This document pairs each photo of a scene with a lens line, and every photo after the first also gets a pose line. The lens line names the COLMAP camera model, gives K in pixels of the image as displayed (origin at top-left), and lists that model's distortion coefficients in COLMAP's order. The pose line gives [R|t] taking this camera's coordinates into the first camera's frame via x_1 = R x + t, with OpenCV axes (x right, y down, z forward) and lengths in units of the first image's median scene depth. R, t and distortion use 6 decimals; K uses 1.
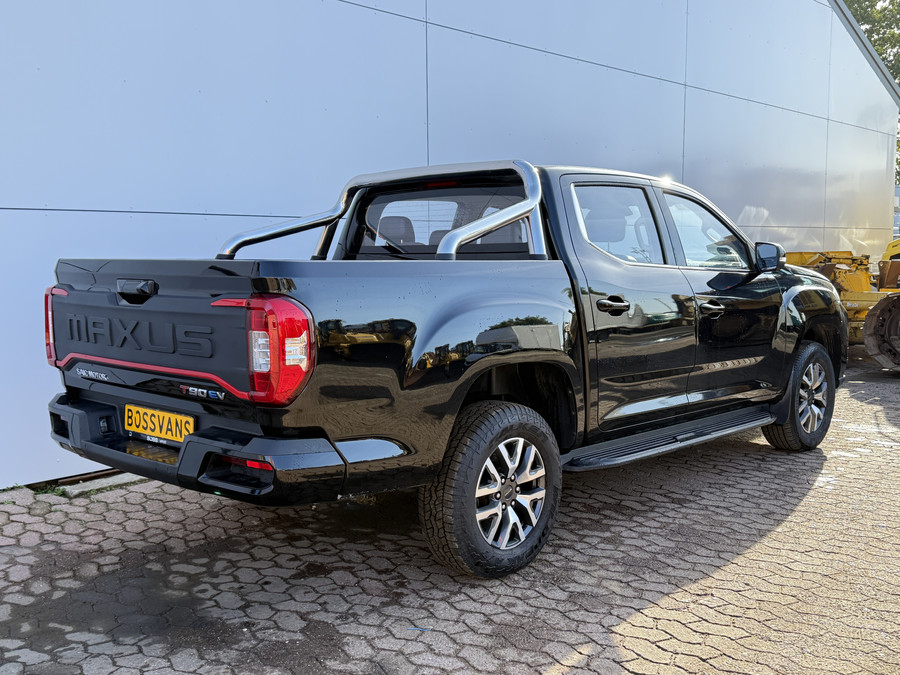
lens RADIAL K [[929.3, 0, 450.0], [0, 929.3, 337.5], [0, 0, 1]] dist [0.186501, -0.389617]
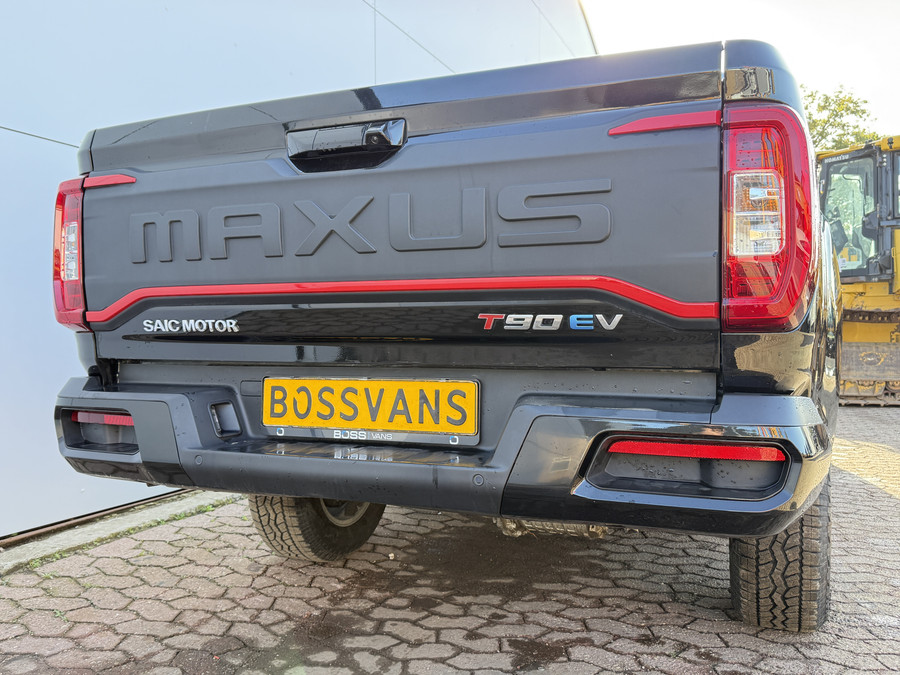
lens RADIAL K [[780.2, 0, 450.0], [0, 780.2, 337.5], [0, 0, 1]] dist [0.077647, -0.114519]
pose [[0.940012, 0.005334, 0.341100, -0.408571], [0.025483, 0.995986, -0.085800, 0.091195], [-0.340189, 0.089345, 0.936103, 0.555639]]
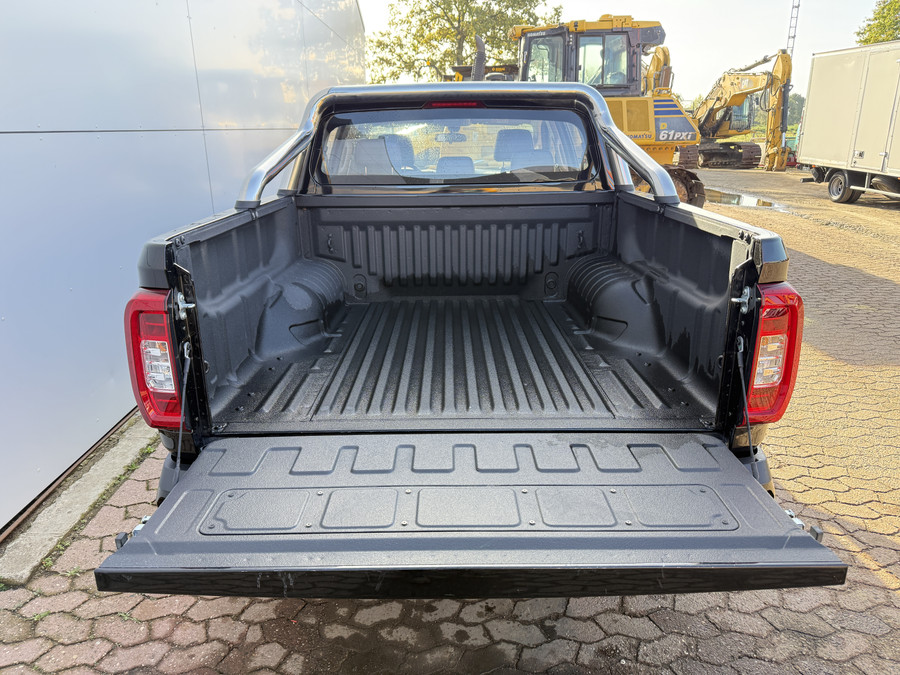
lens RADIAL K [[643.2, 0, 450.0], [0, 643.2, 337.5], [0, 0, 1]] dist [0.005409, -0.002825]
pose [[0.724051, -0.213964, 0.655721, -0.599340], [0.068368, 0.968250, 0.240452, -0.119637], [-0.686350, -0.129269, 0.715691, 0.666440]]
